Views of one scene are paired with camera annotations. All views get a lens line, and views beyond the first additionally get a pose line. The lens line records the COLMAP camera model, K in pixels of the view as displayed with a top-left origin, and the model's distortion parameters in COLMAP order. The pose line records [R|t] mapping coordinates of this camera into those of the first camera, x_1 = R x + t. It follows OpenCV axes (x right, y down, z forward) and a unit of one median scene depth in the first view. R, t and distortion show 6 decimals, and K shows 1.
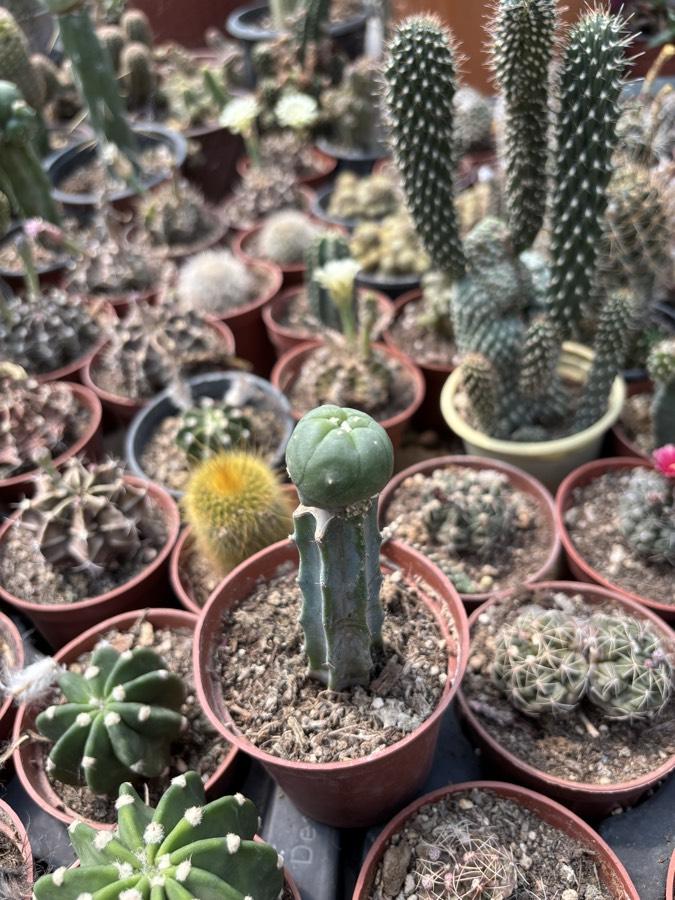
lens RADIAL K [[737.2, 0, 337.5], [0, 737.2, 450.0], [0, 0, 1]] dist [0.015581, 0.002445]
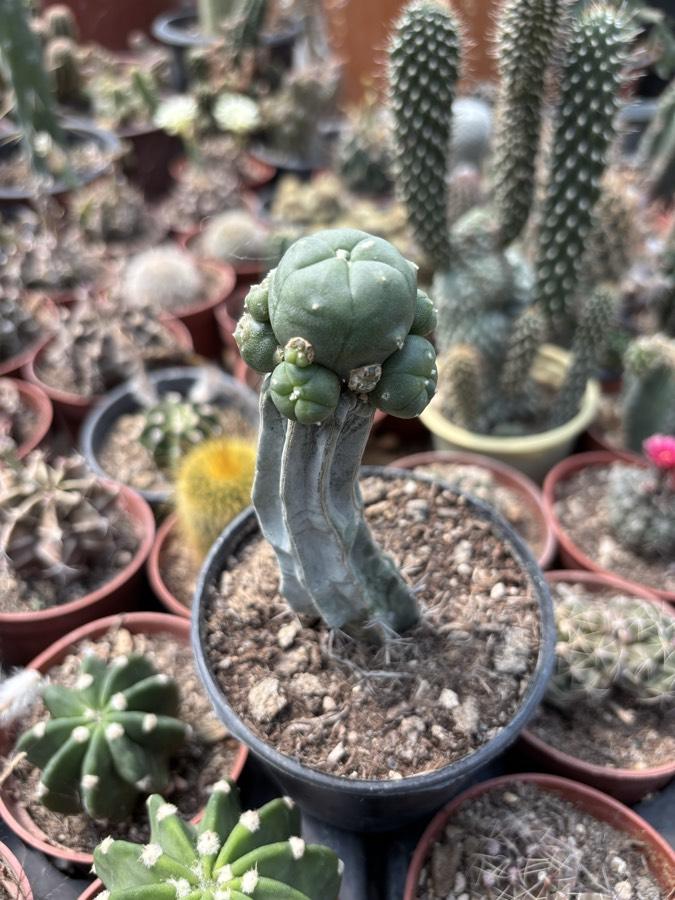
lens RADIAL K [[747.4, 0, 326.1], [0, 747.4, 449.6], [0, 0, 1]] dist [0.005642, 0.000782]
pose [[0.990603, -0.000922, 0.136766, -0.137766], [0.007035, 0.998997, -0.044223, 0.052314], [-0.136588, 0.044769, 0.989616, 0.044147]]
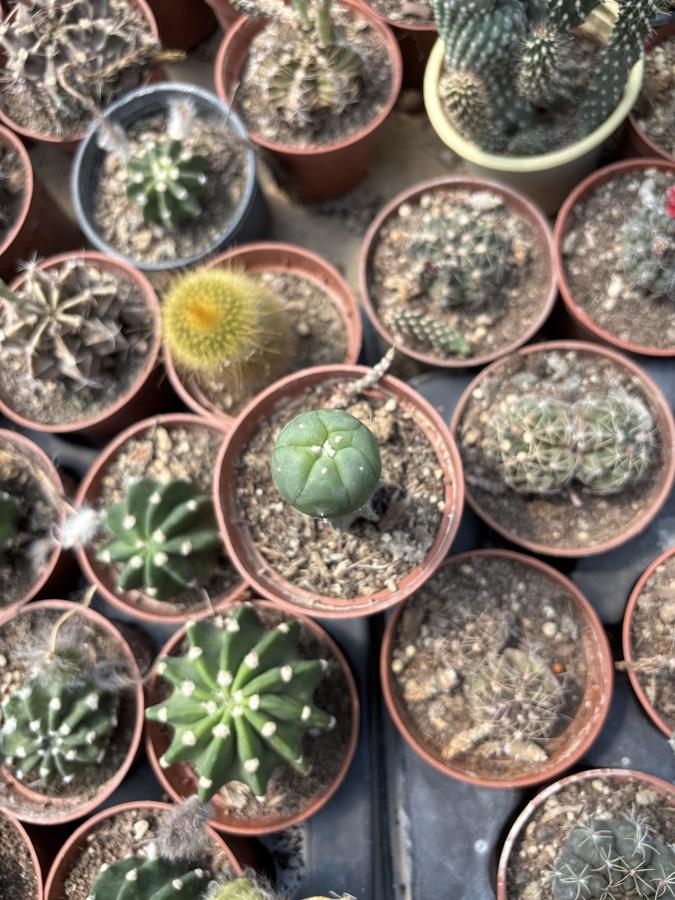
lens RADIAL K [[737.2, 0, 337.5], [0, 737.2, 450.0], [0, 0, 1]] dist [0.015581, 0.002445]
pose [[0.989509, -0.136582, -0.047092, 0.036455], [0.137377, 0.788625, 0.599331, -0.322155], [-0.044720, -0.599513, 0.799115, 0.120575]]
